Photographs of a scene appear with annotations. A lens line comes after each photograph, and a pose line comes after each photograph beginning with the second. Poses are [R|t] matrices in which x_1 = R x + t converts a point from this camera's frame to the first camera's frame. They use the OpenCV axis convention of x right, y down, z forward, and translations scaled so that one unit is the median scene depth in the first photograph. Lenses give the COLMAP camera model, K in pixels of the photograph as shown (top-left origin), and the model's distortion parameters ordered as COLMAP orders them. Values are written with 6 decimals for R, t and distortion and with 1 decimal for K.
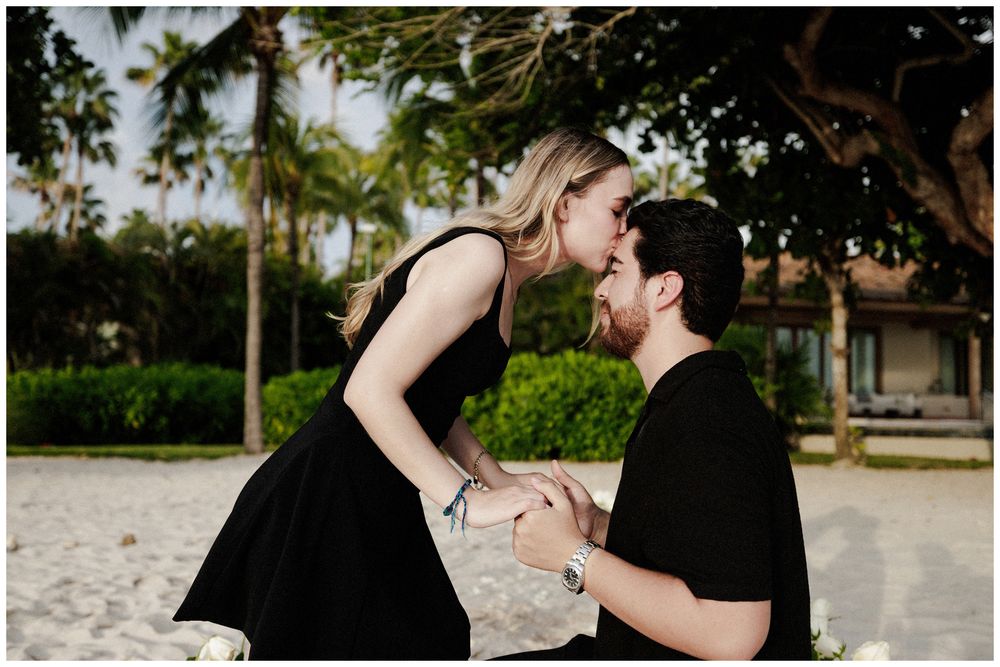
lens RADIAL K [[957.9, 0, 510.5], [0, 957.9, 336.2], [0, 0, 1]] dist [-0.003263, -0.003921]
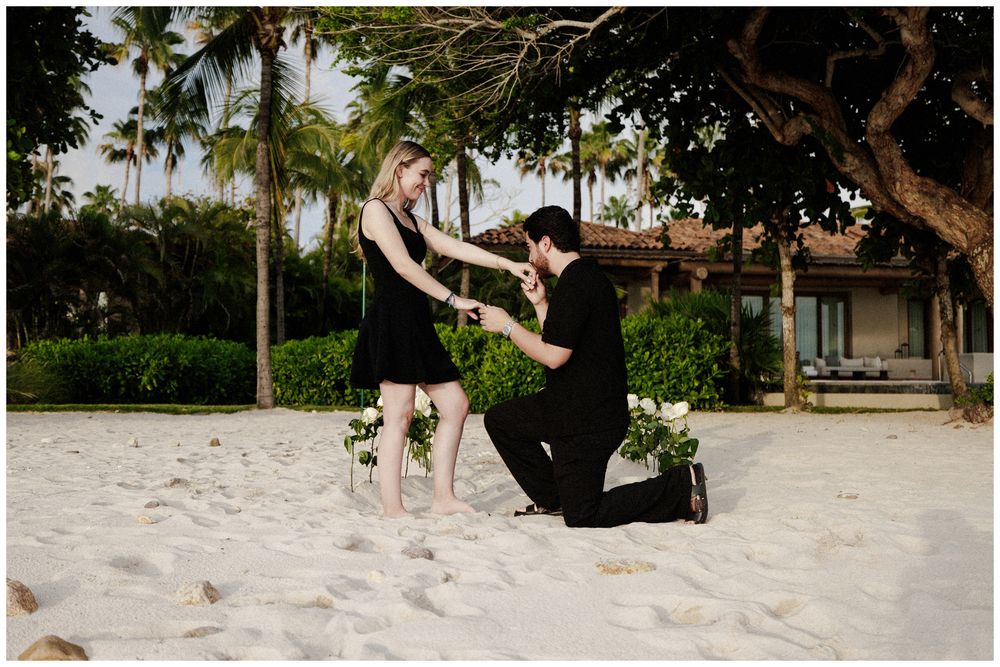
lens RADIAL K [[1003.9, 0, 500.0], [0, 1003.9, 333.5], [0, 0, 1]] dist [0.000080, -0.000708]
pose [[0.999804, -0.015155, 0.012722, -0.005975], [0.014894, 0.999681, 0.020413, 0.013437], [-0.013028, -0.020219, 0.999711, -0.151244]]
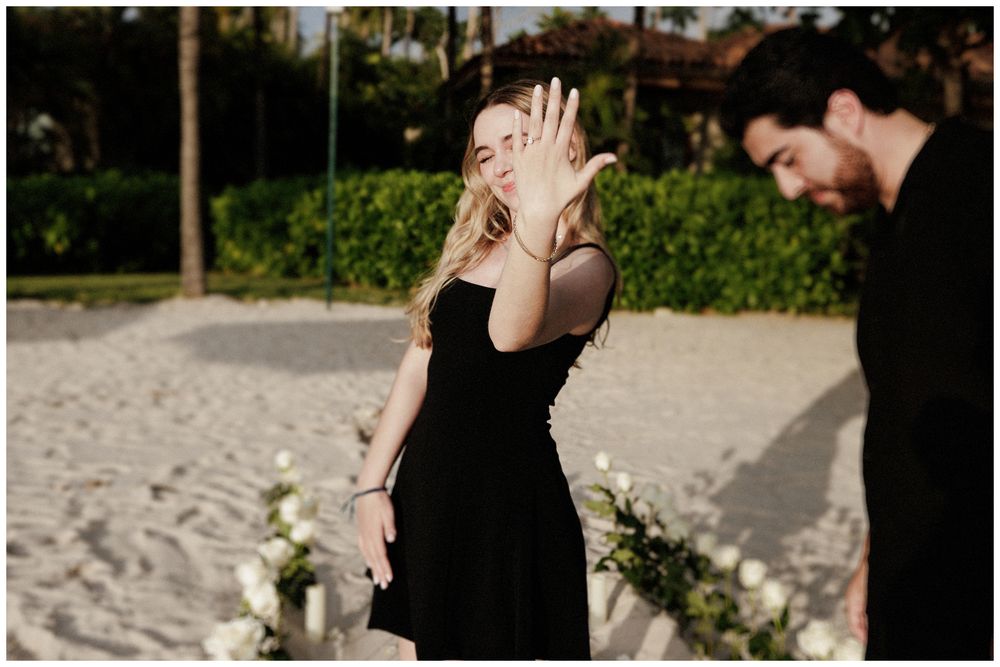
lens RADIAL K [[1070.7, 0, 453.1], [0, 1070.7, 310.4], [0, 0, 1]] dist [0.002910, 0.003871]
pose [[0.998110, 0.022803, -0.057072, -0.000321], [-0.012343, 0.984076, 0.177319, -0.023484], [0.060207, -0.176279, 0.982497, 0.111026]]
